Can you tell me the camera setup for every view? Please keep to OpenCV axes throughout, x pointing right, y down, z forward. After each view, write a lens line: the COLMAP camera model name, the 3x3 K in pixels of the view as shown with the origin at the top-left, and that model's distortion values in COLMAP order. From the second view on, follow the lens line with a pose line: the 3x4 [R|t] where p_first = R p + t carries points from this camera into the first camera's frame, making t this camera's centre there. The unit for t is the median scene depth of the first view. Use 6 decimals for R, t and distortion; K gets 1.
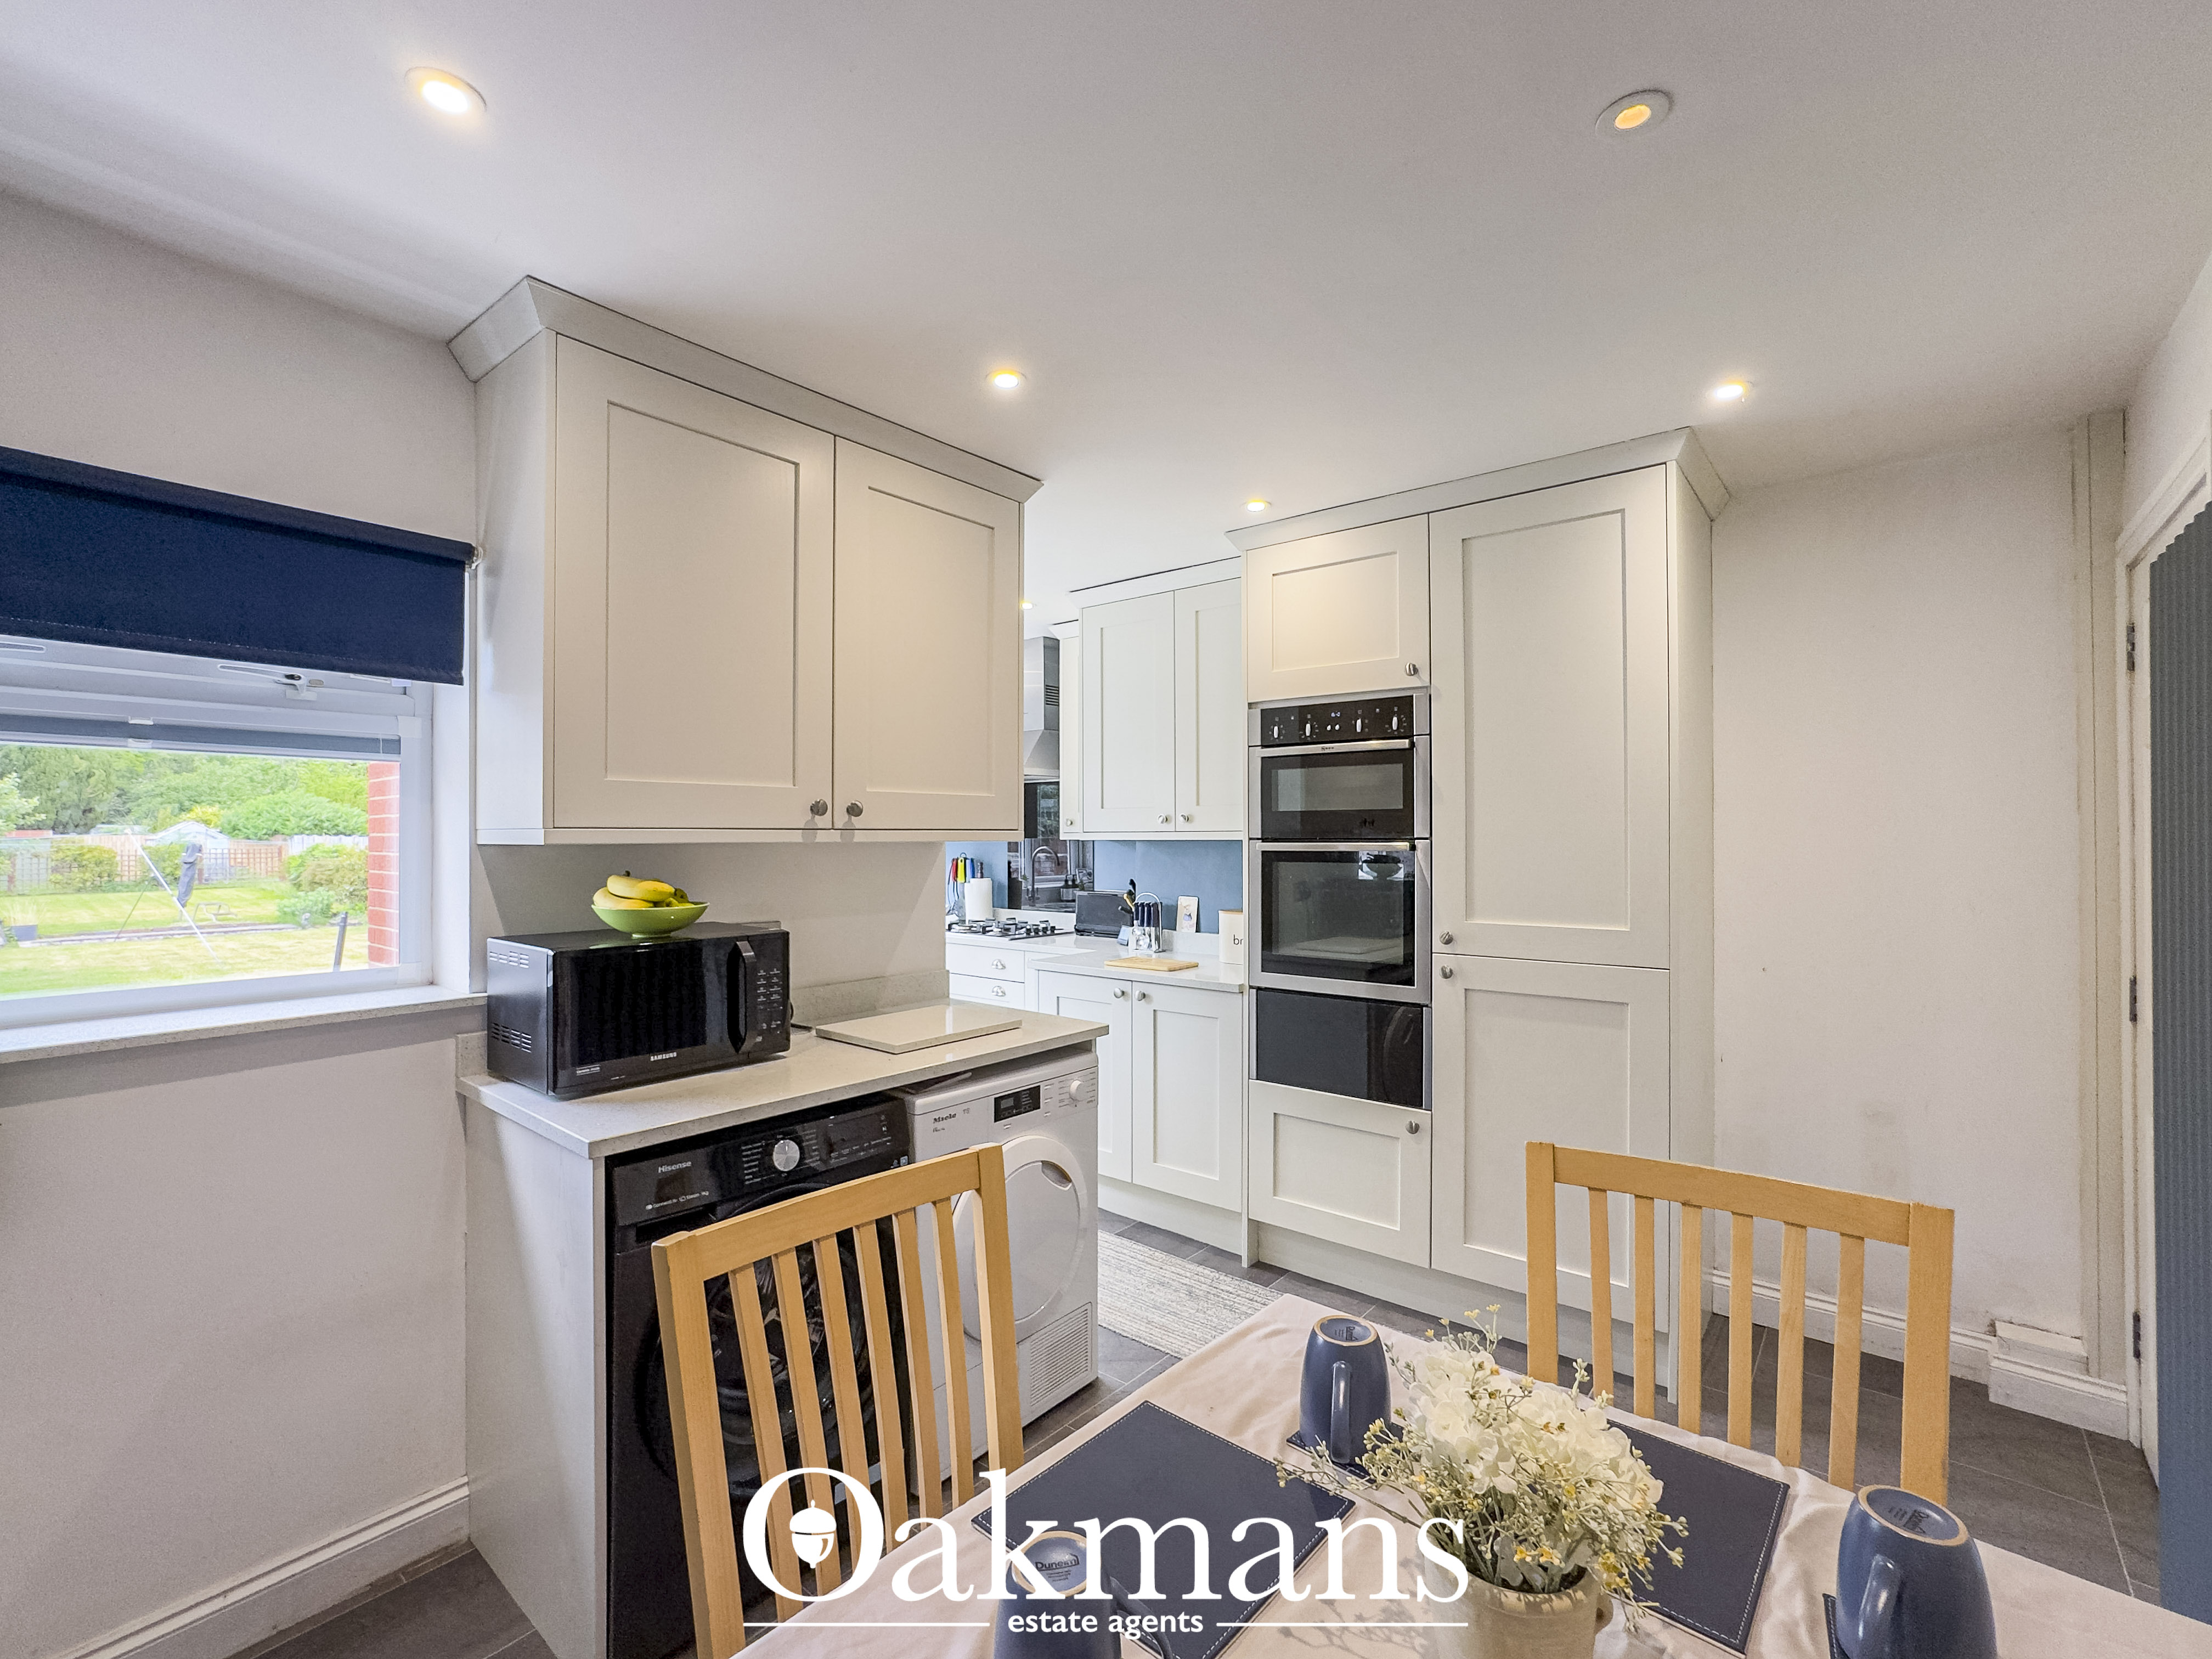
lens RADIAL K [[984.1, 0, 1103.1], [0, 984.1, 832.5], [0, 0, 1]] dist [-0.035063, 0.017684]
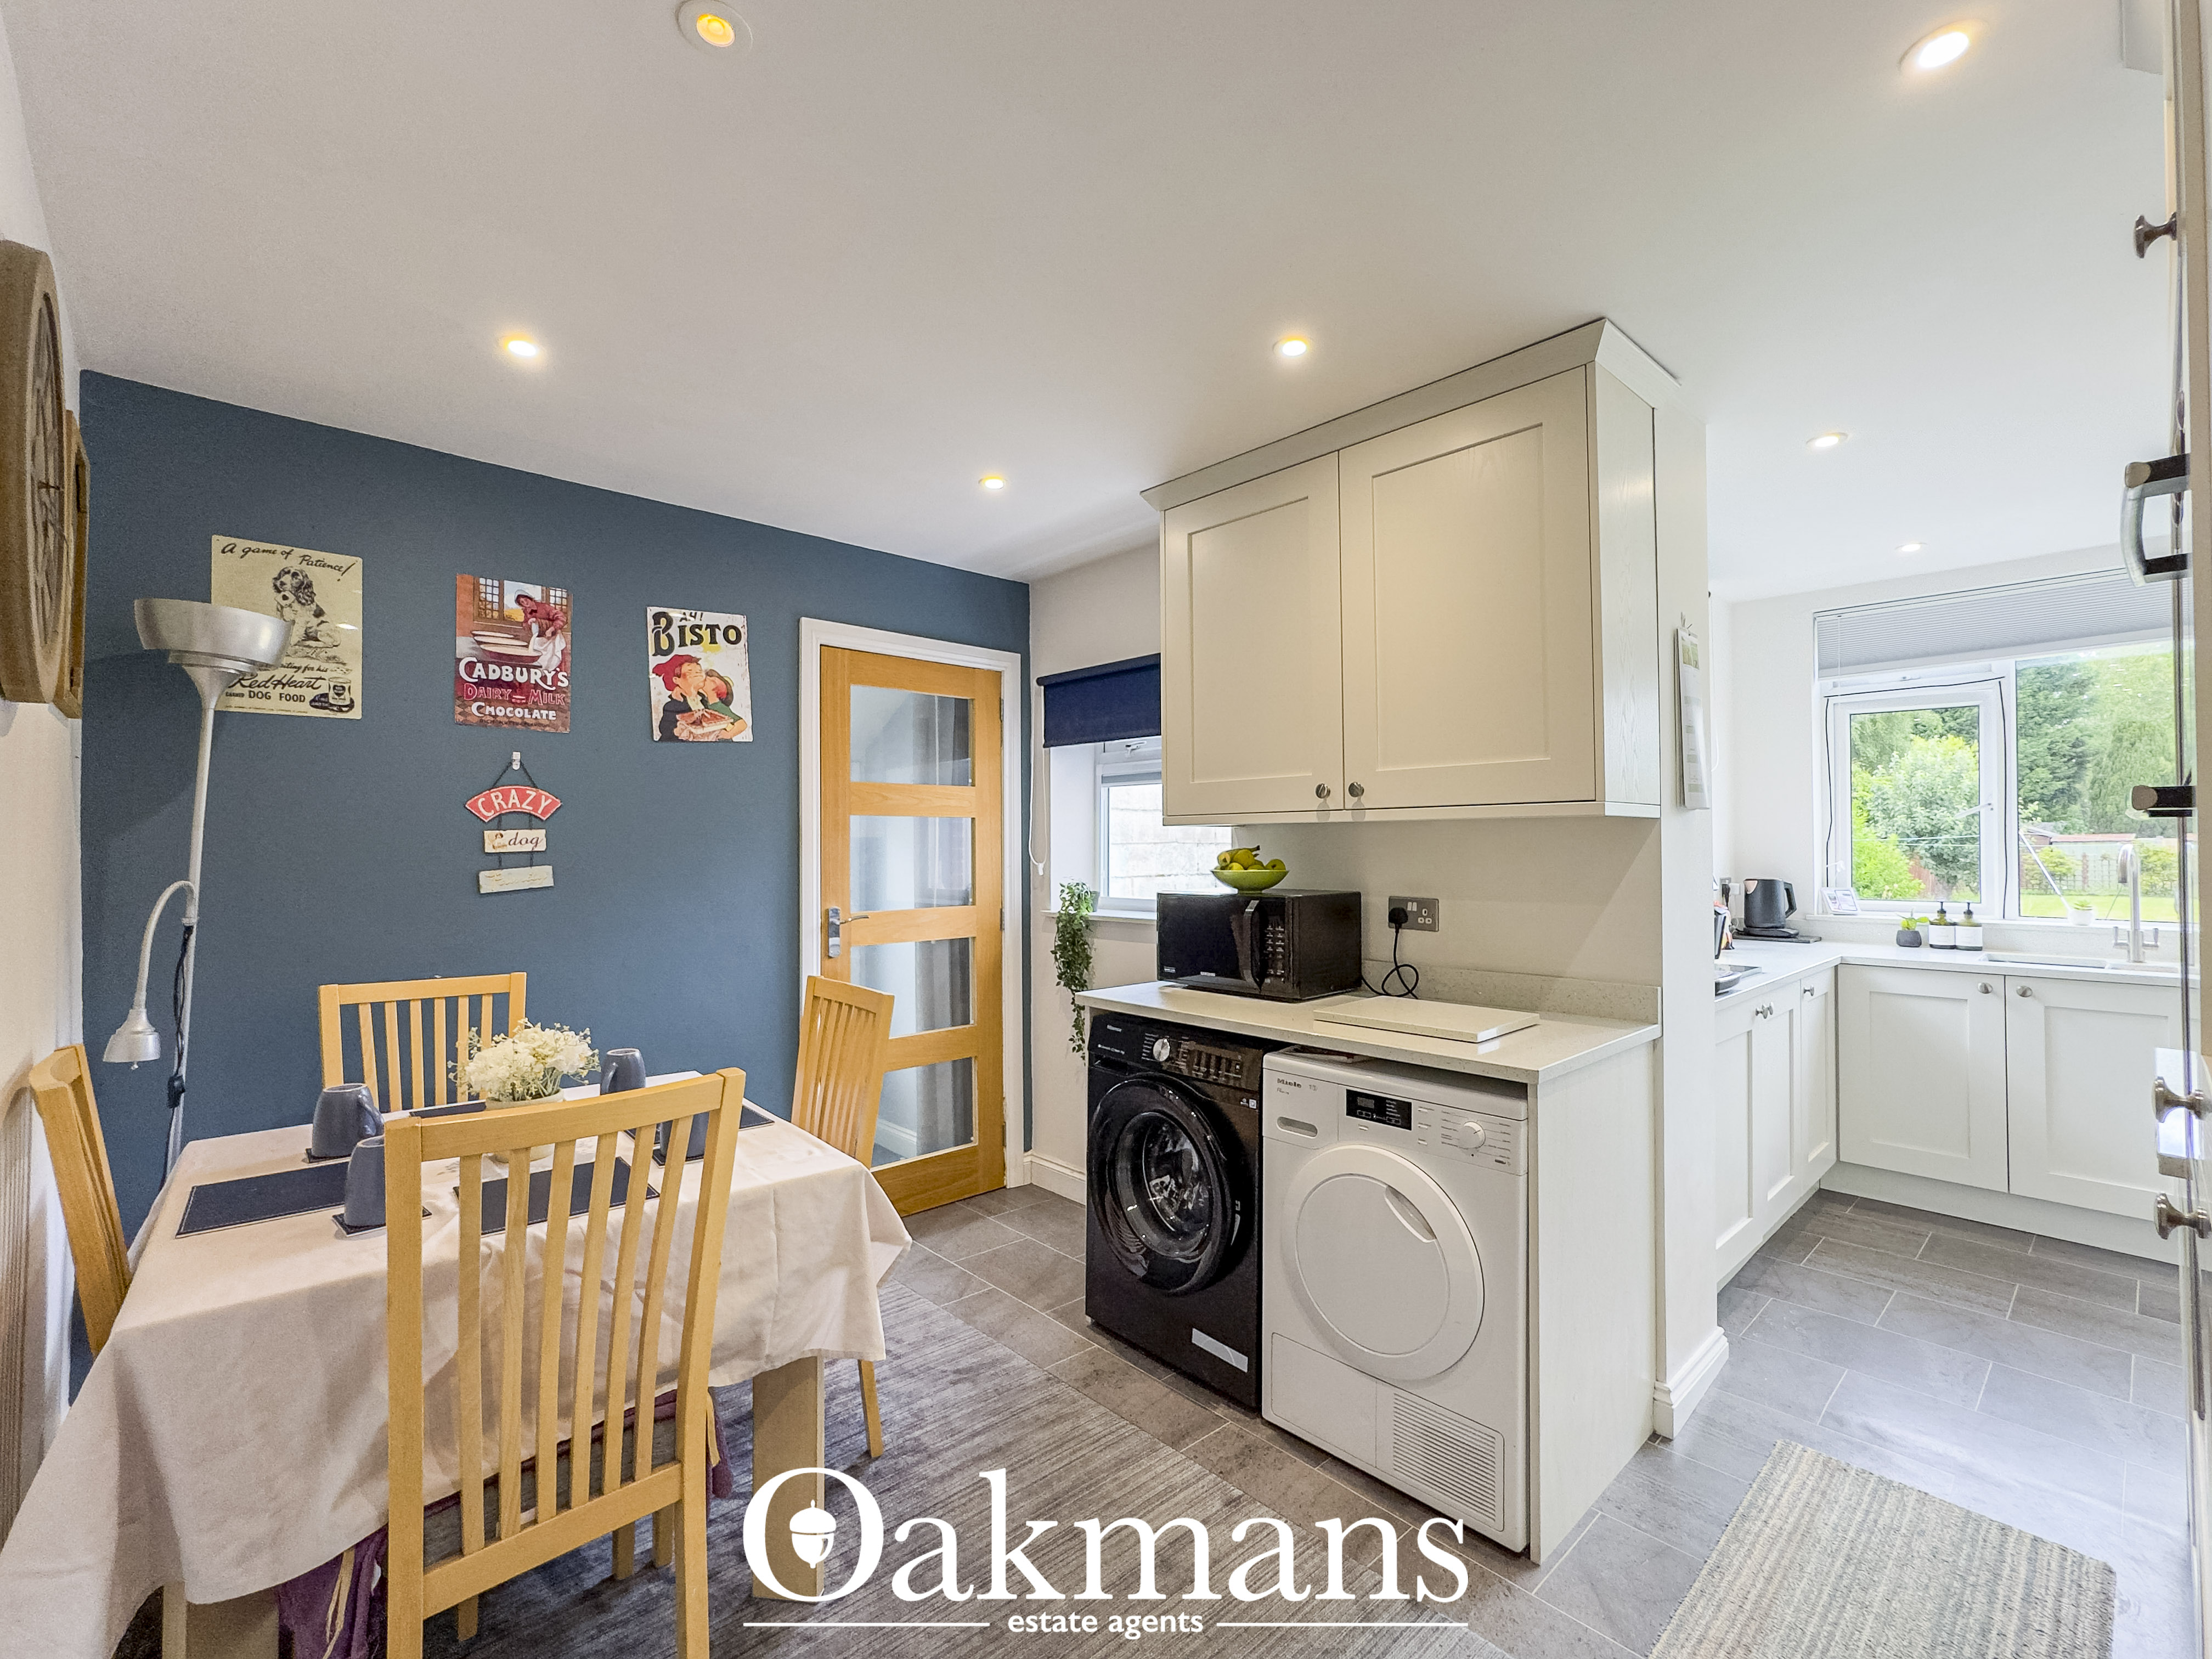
lens RADIAL K [[984.1, 0, 1100.2], [0, 984.1, 830.4], [0, 0, 1]] dist [-0.035063, 0.017684]
pose [[-0.128895, -0.015335, -0.991540, 0.406679], [0.007710, 0.999835, -0.016465, 0.017184], [0.991628, -0.009767, -0.128755, 0.422761]]
